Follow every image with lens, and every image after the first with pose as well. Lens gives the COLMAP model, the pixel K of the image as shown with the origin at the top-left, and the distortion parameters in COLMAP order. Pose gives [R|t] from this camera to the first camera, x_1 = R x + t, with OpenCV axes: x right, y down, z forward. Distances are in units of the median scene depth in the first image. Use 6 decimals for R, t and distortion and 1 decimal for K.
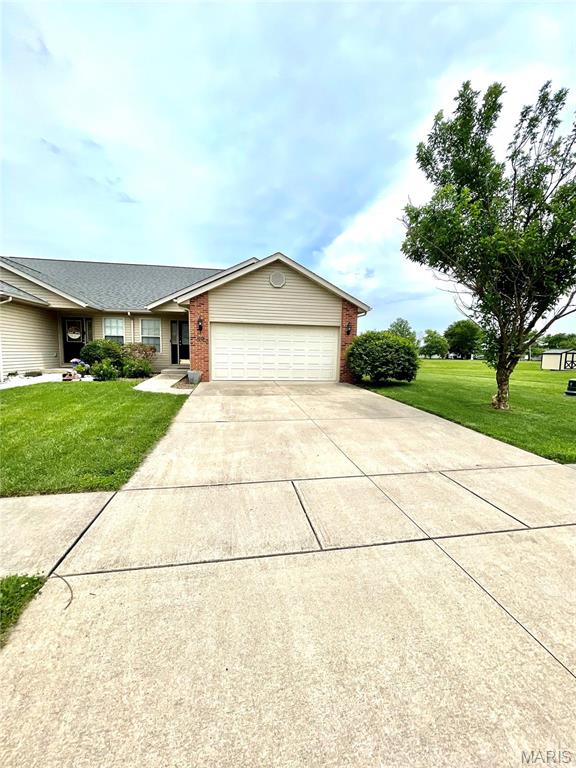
lens RADIAL K [[314.6, 0, 288.0], [0, 314.6, 384.0], [0, 0, 1]] dist [-0.002367, -0.000260]
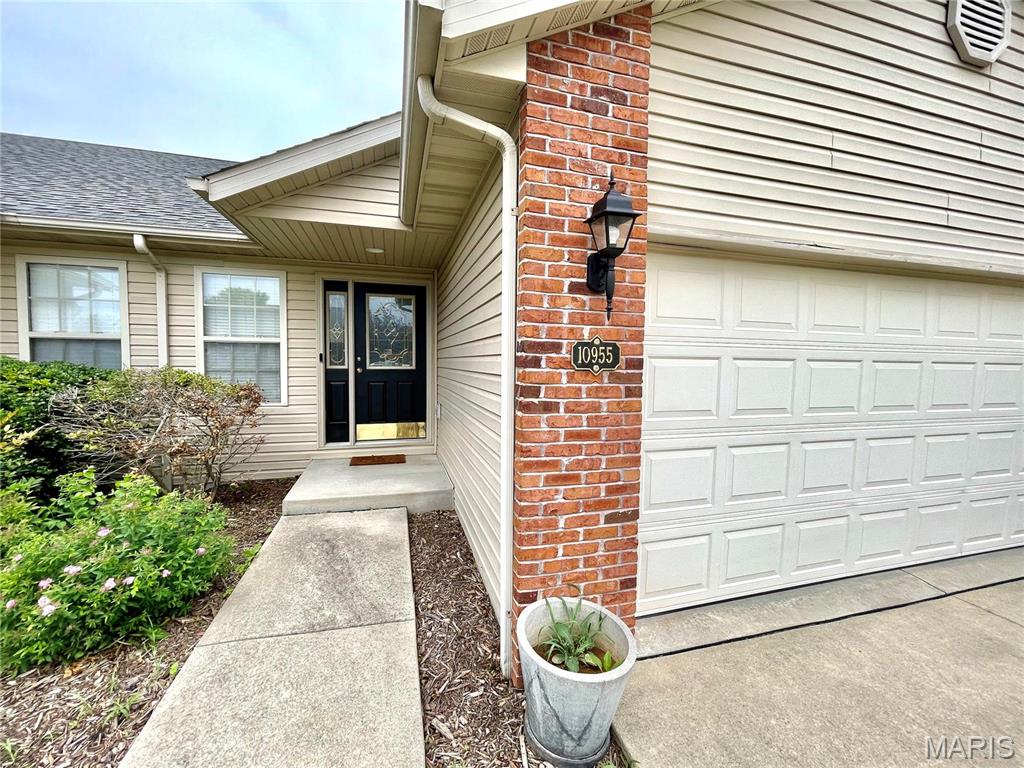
lens RADIAL K [[419.5, 0, 512.0], [0, 419.5, 384.0], [0, 0, 1]] dist [-0.002367, -0.000260]
pose [[0.993752, -0.012205, 0.110942, -0.306126], [0.017616, 0.998696, -0.047925, -0.114051], [-0.110212, 0.049580, 0.992671, 0.763229]]
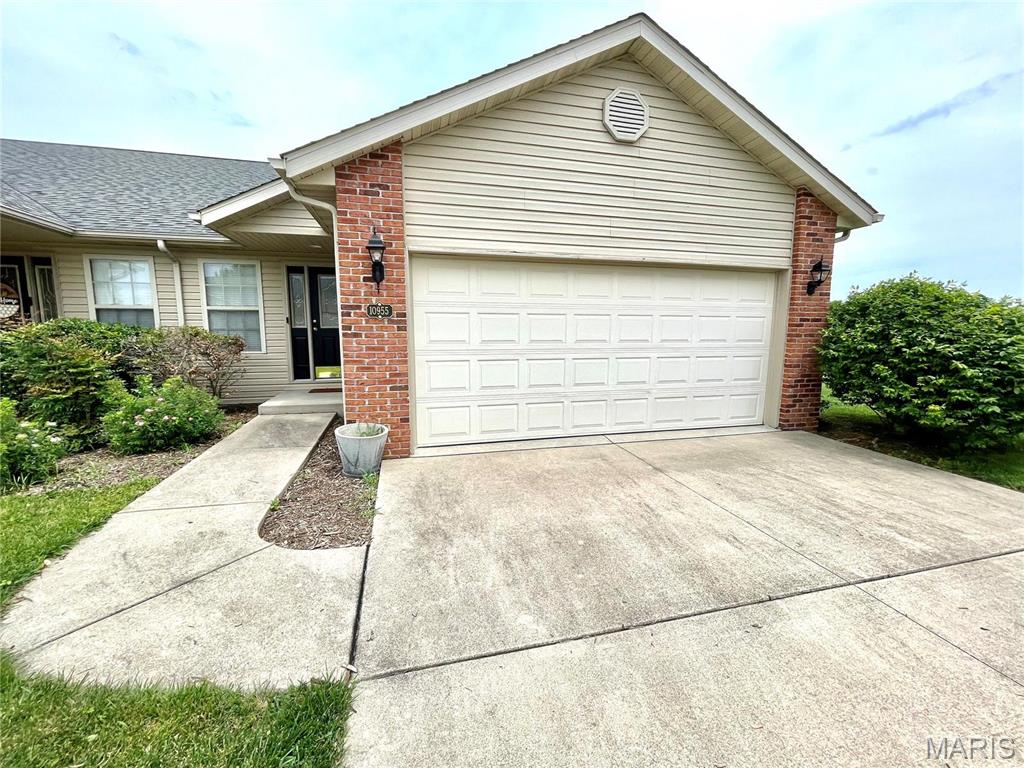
lens RADIAL K [[419.5, 0, 512.0], [0, 419.5, 384.0], [0, 0, 1]] dist [-0.002367, -0.000260]
pose [[0.996226, -0.028591, 0.081952, -0.176013], [0.026692, 0.999351, 0.024176, -0.077122], [-0.082590, -0.021897, 0.996343, 0.562778]]
